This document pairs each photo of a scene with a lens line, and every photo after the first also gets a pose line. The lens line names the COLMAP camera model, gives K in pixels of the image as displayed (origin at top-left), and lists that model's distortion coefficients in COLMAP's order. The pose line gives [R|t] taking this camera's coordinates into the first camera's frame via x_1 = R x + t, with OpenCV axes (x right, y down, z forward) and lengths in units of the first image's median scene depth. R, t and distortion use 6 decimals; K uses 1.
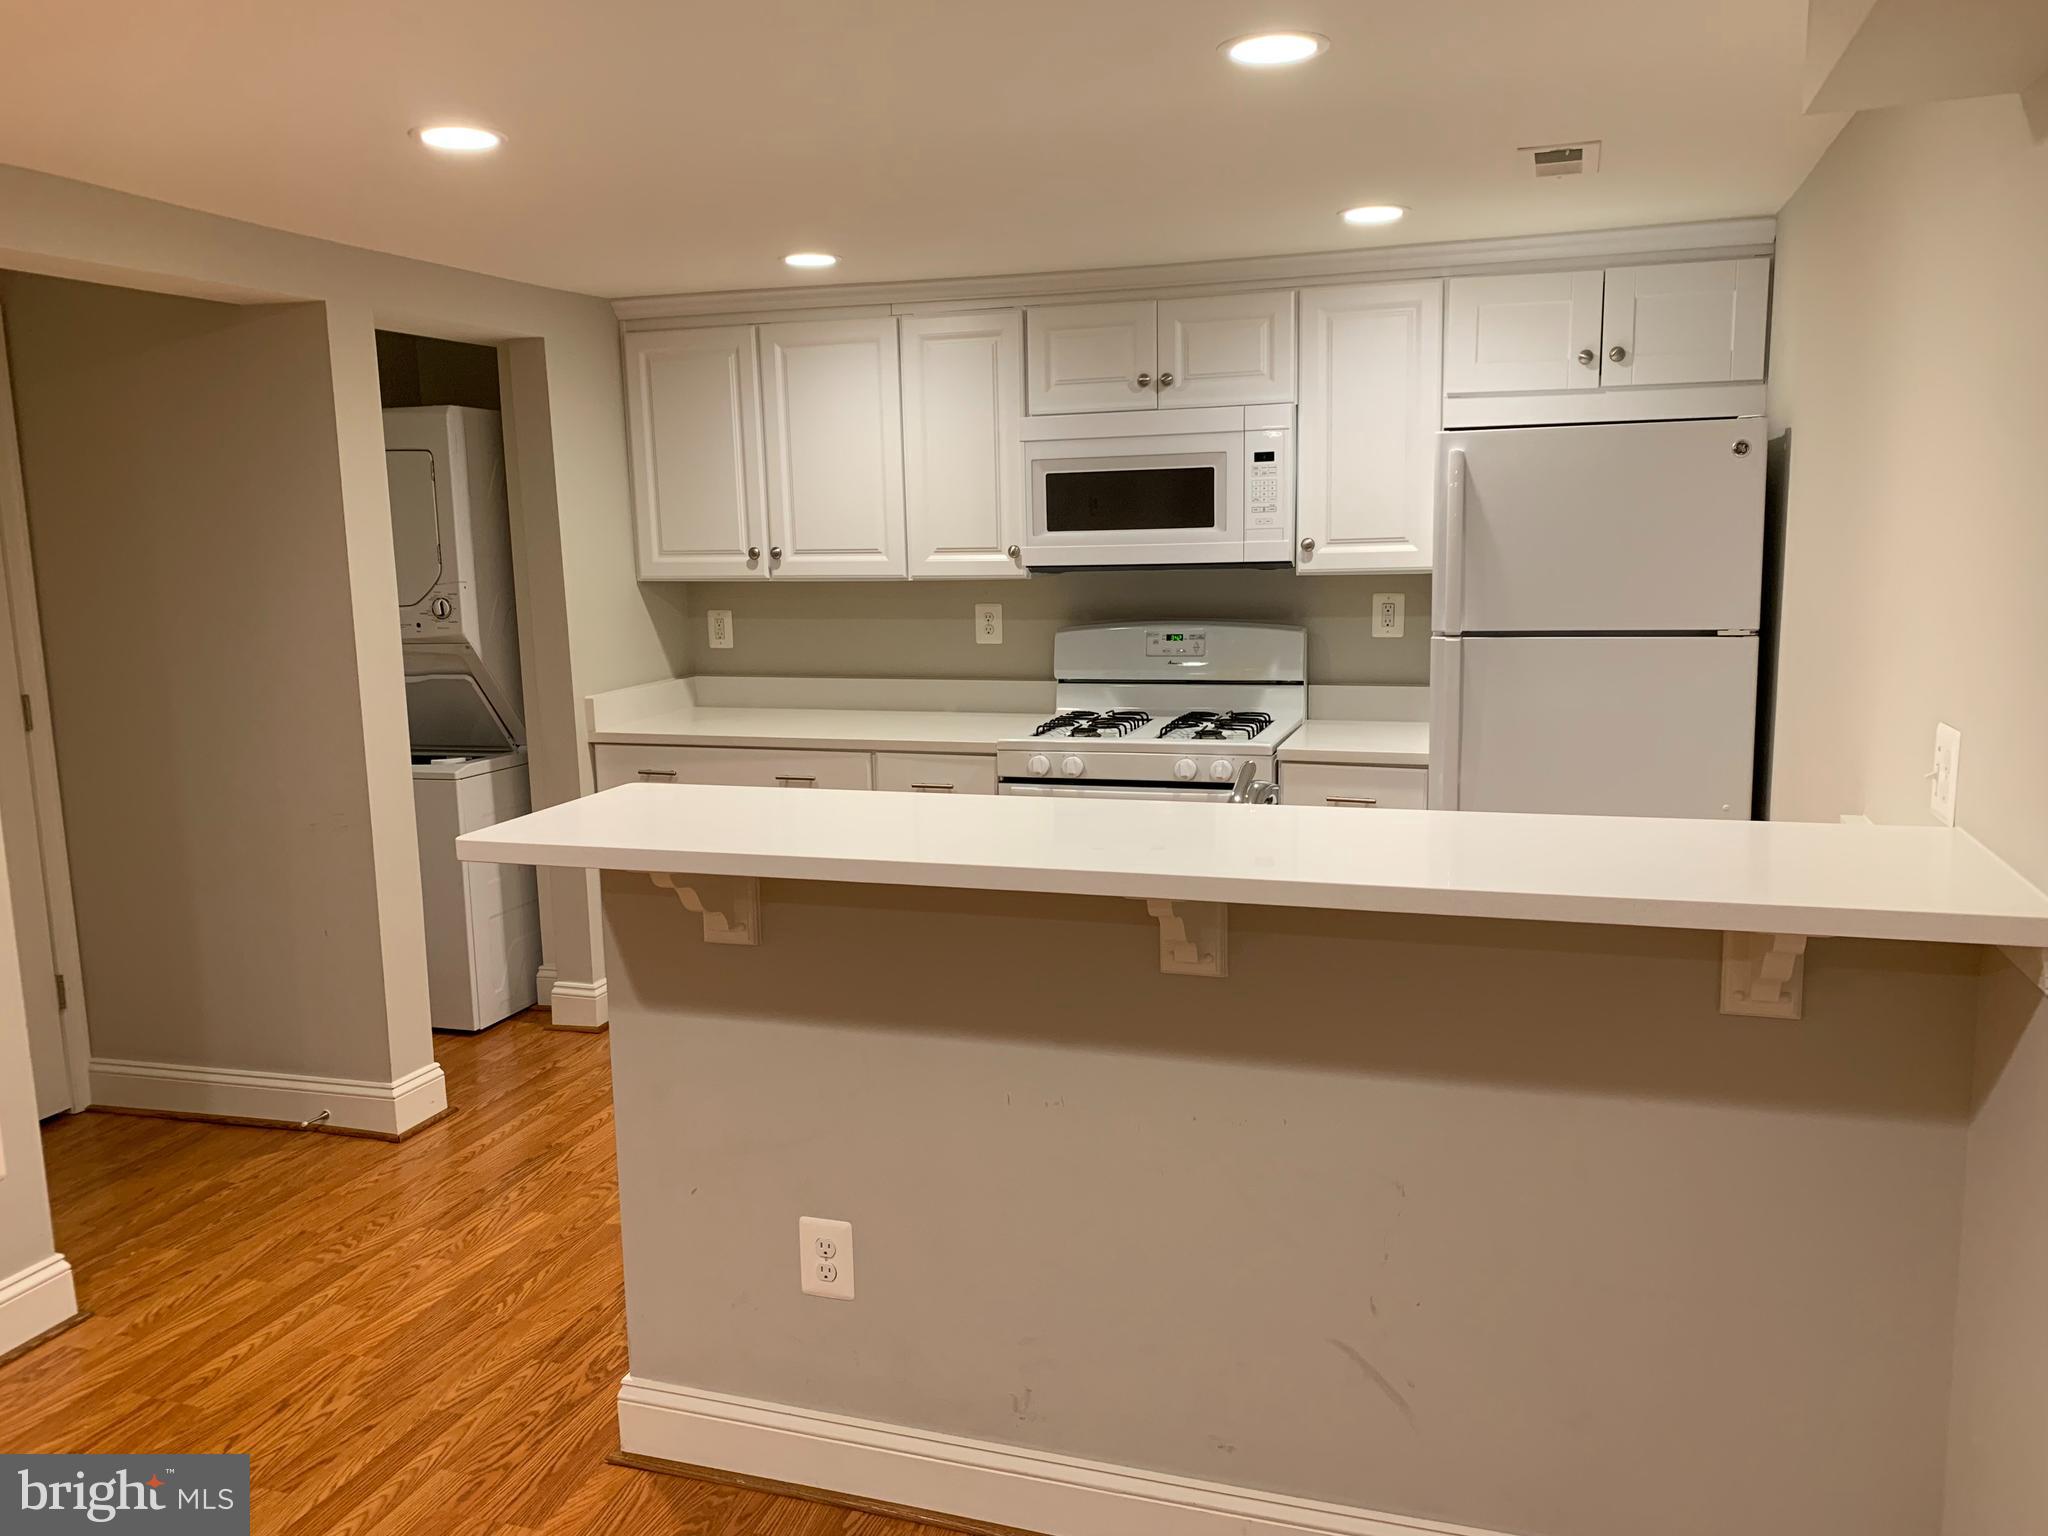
lens RADIAL K [[1571.8, 0, 1023.6], [0, 1571.8, 773.4], [0, 0, 1]] dist [0.055480, -0.068712]
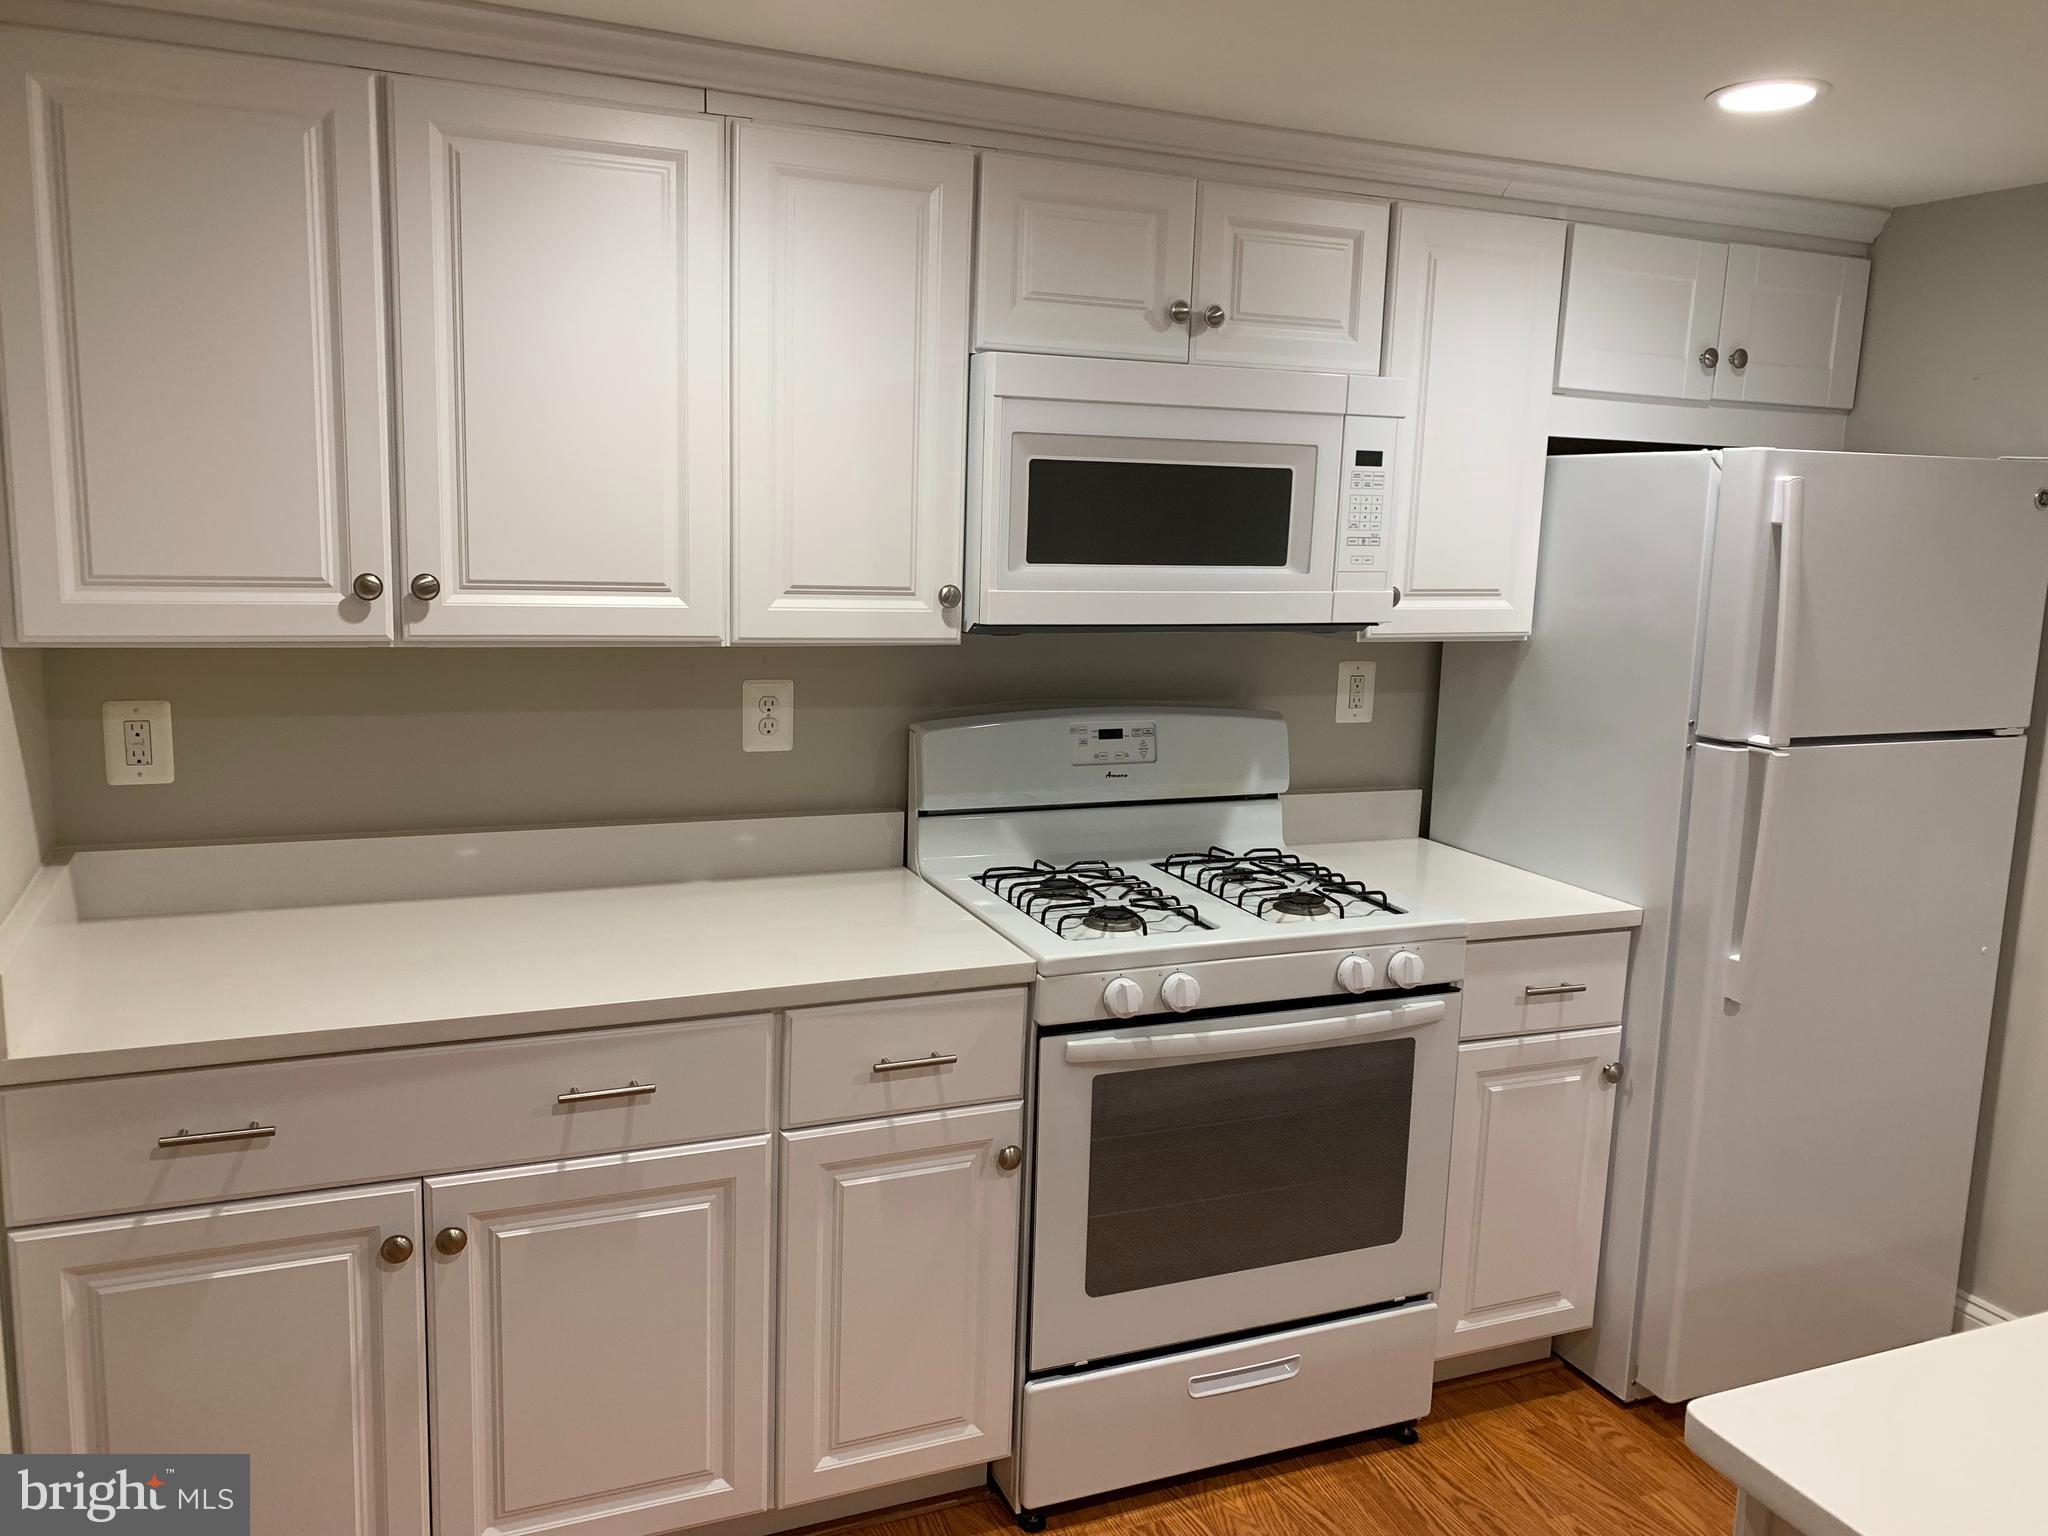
lens RADIAL K [[1571.8, 0, 1024.8], [0, 1571.8, 759.6], [0, 0, 1]] dist [0.055480, -0.068712]
pose [[0.749589, -0.060827, 0.659102, -0.353767], [0.057501, 0.997988, 0.026707, -0.098910], [-0.659401, 0.017880, 0.751579, 0.580477]]
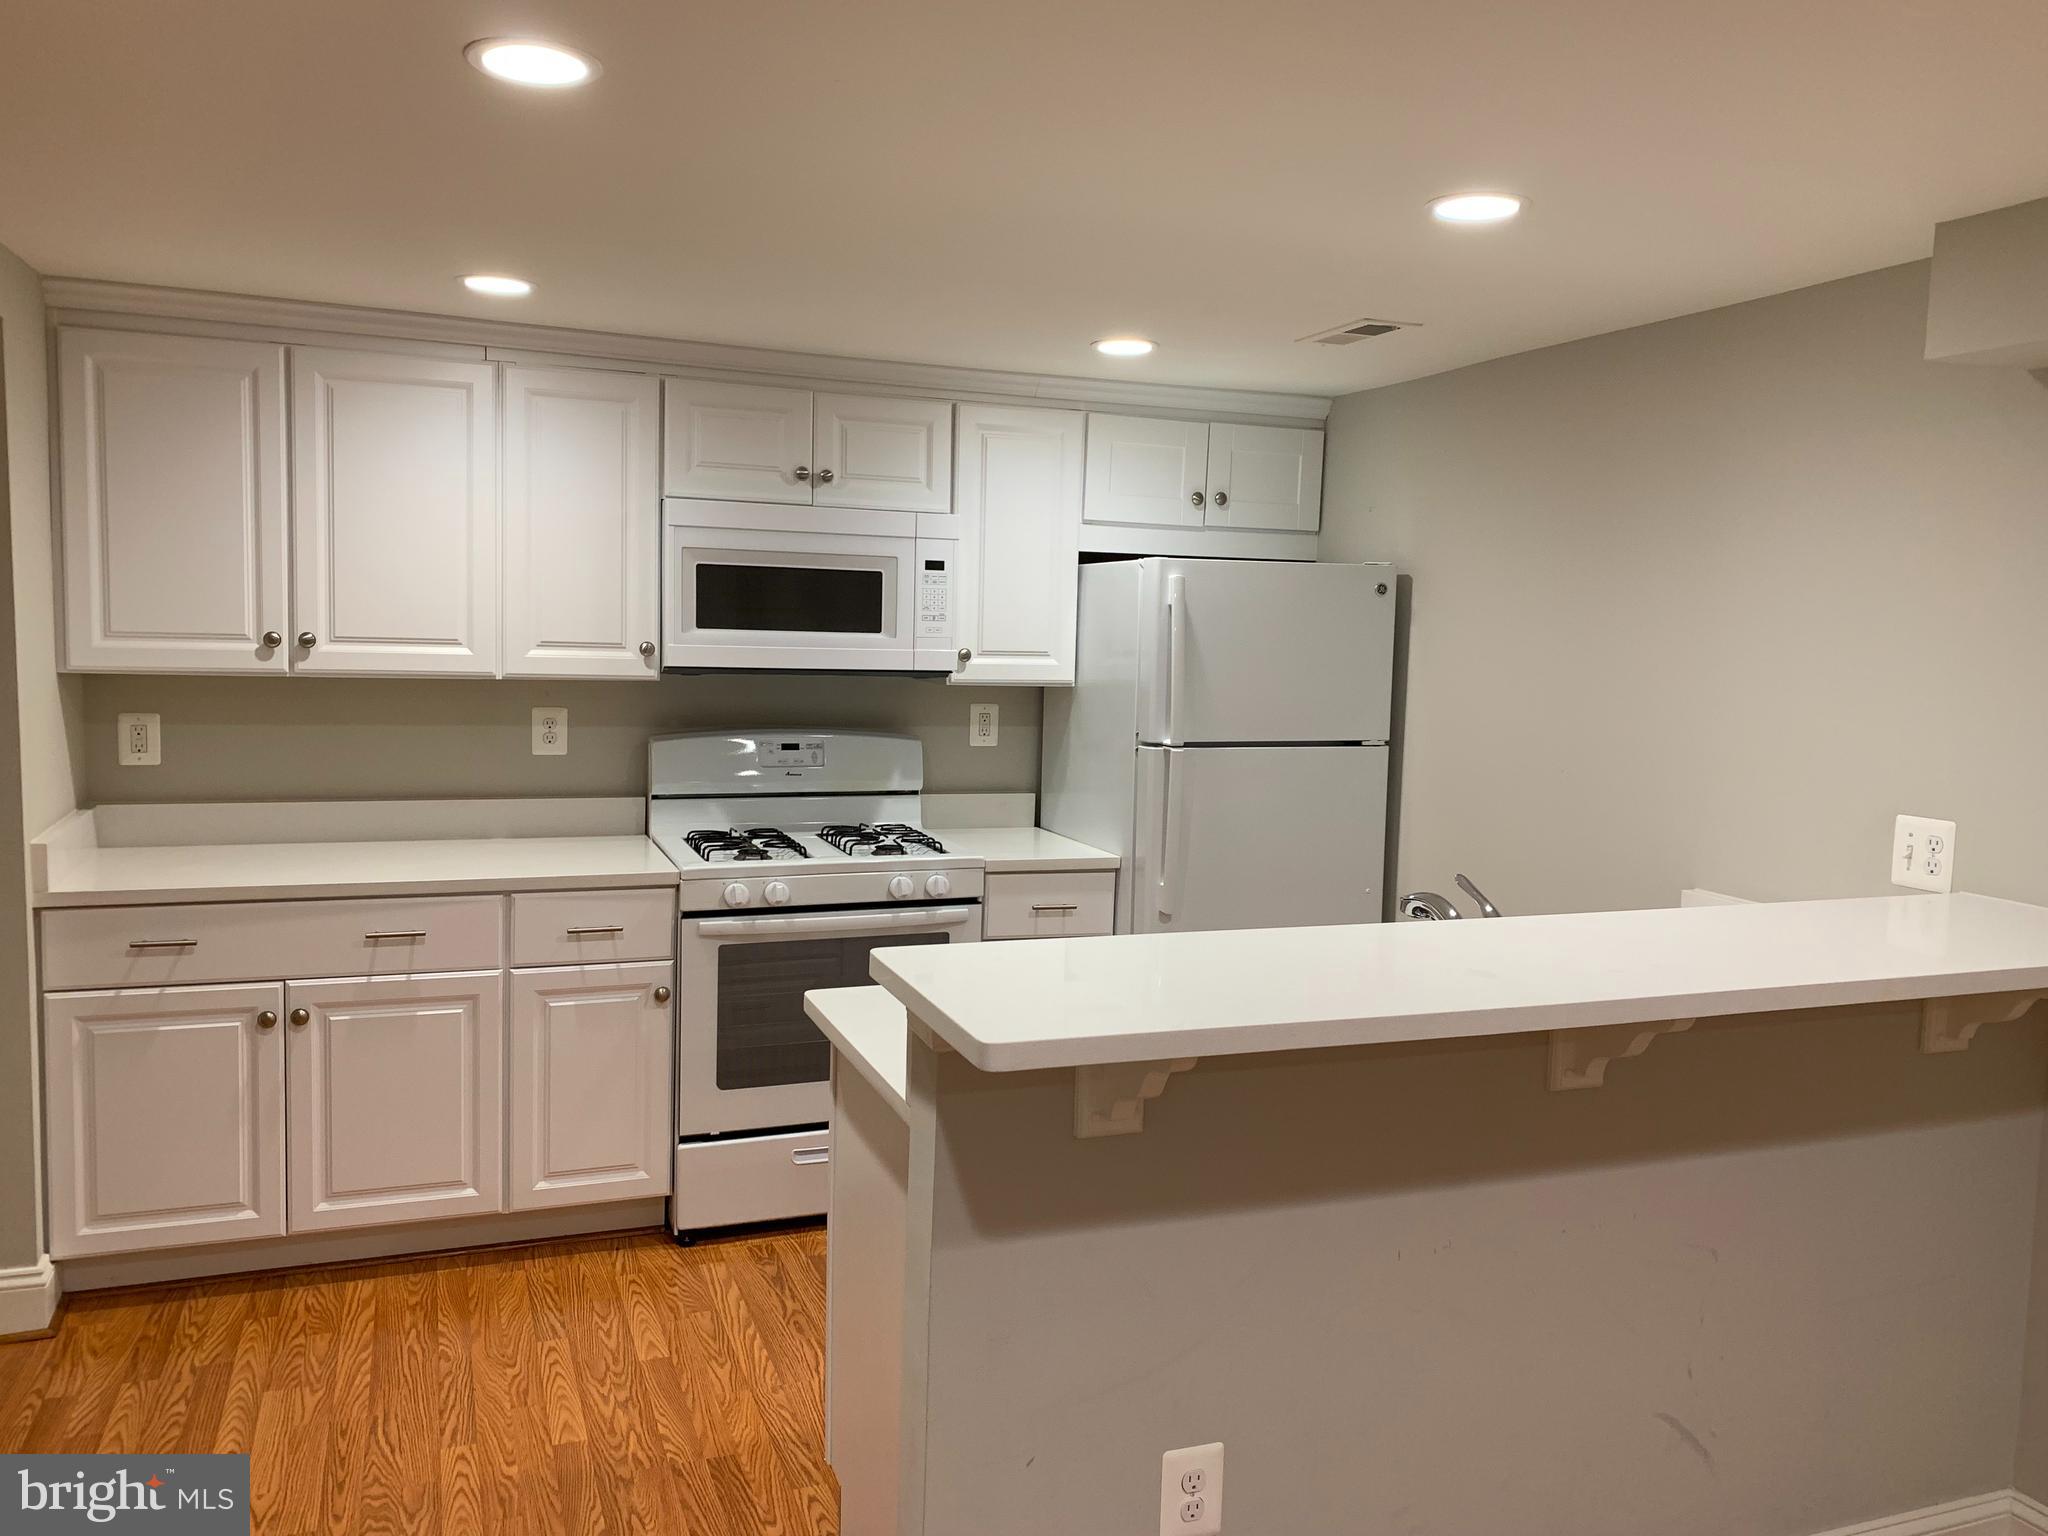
lens RADIAL K [[1571.8, 0, 1027.2], [0, 1571.8, 758.4], [0, 0, 1]] dist [0.055480, -0.068712]
pose [[0.770822, -0.012838, 0.636921, -0.403490], [0.056357, 0.997251, -0.048104, -0.028144], [-0.634553, 0.072975, 0.769426, 0.205199]]
